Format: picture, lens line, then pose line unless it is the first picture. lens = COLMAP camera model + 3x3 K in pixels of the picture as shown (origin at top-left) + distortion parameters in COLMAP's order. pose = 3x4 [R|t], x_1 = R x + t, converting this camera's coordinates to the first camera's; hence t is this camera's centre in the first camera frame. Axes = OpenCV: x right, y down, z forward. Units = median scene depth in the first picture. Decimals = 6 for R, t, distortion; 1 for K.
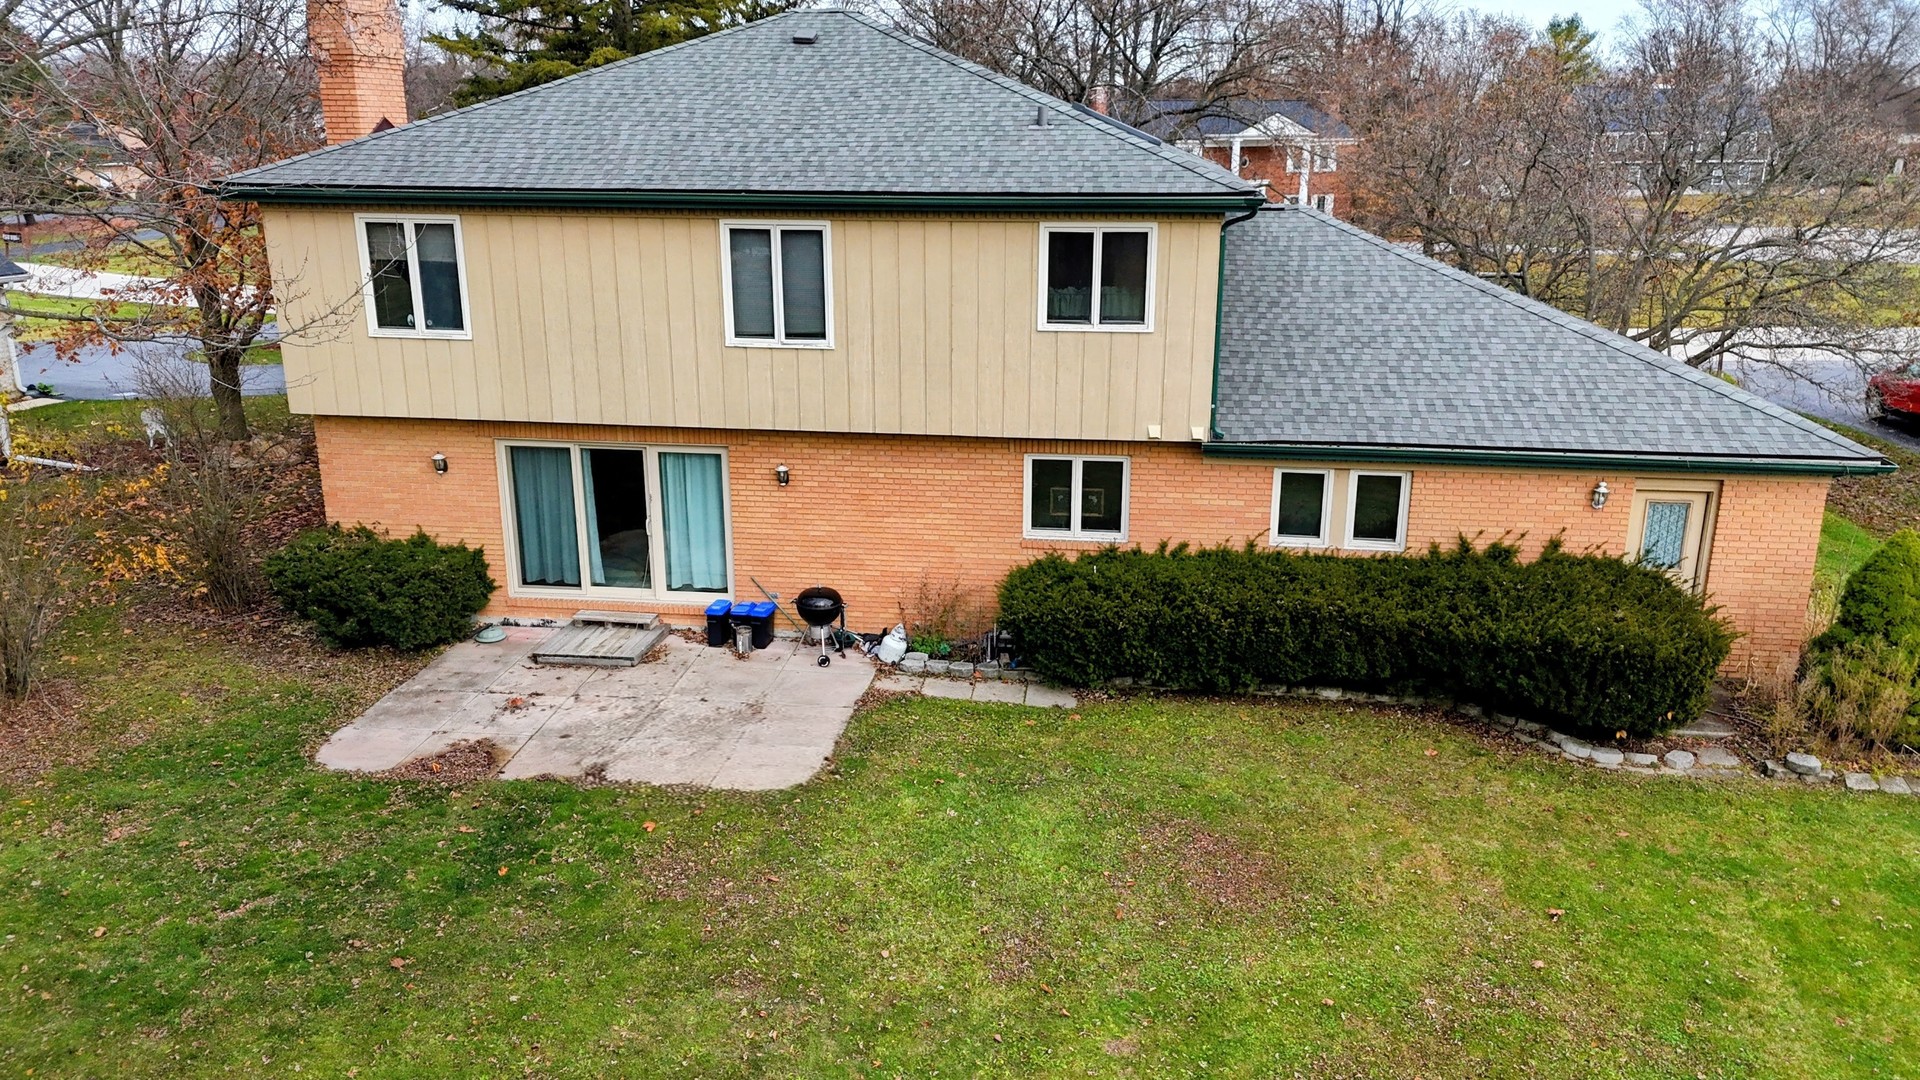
lens RADIAL K [[1383.0, 0, 960.0], [0, 1383.0, 540.0], [0, 0, 1]] dist [0.075851, -0.091259]
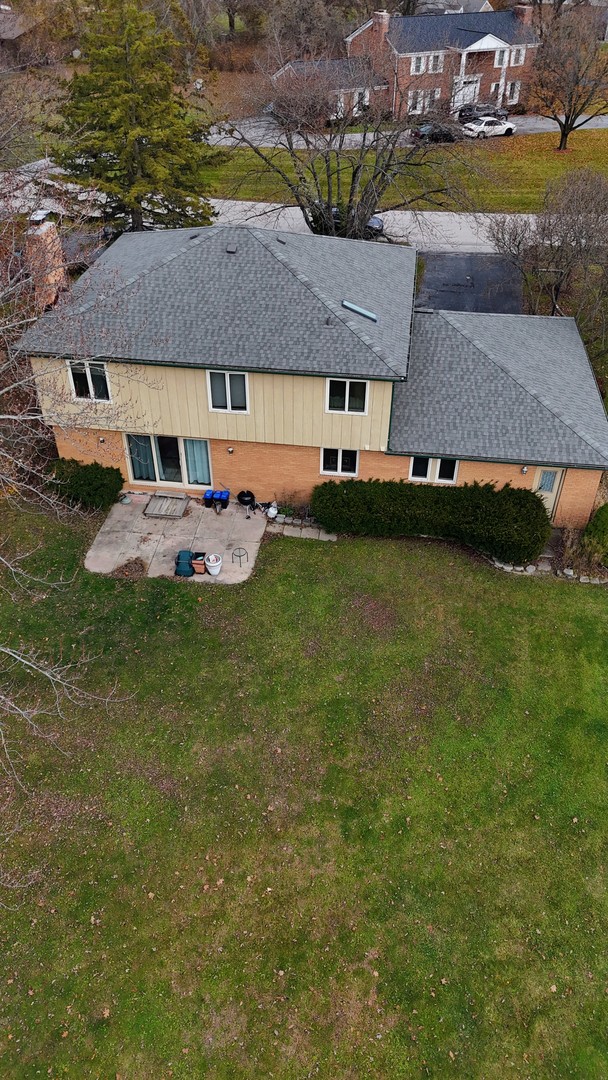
lens RADIAL K [[777.9, 0, 304.0], [0, 777.9, 540.0], [0, 0, 1]] dist [0.075851, -0.091259]
pose [[0.999986, 0.002743, 0.004513, 0.008024], [-0.004271, 0.922680, 0.385544, -0.493145], [-0.003106, -0.385558, 0.922678, -0.488759]]
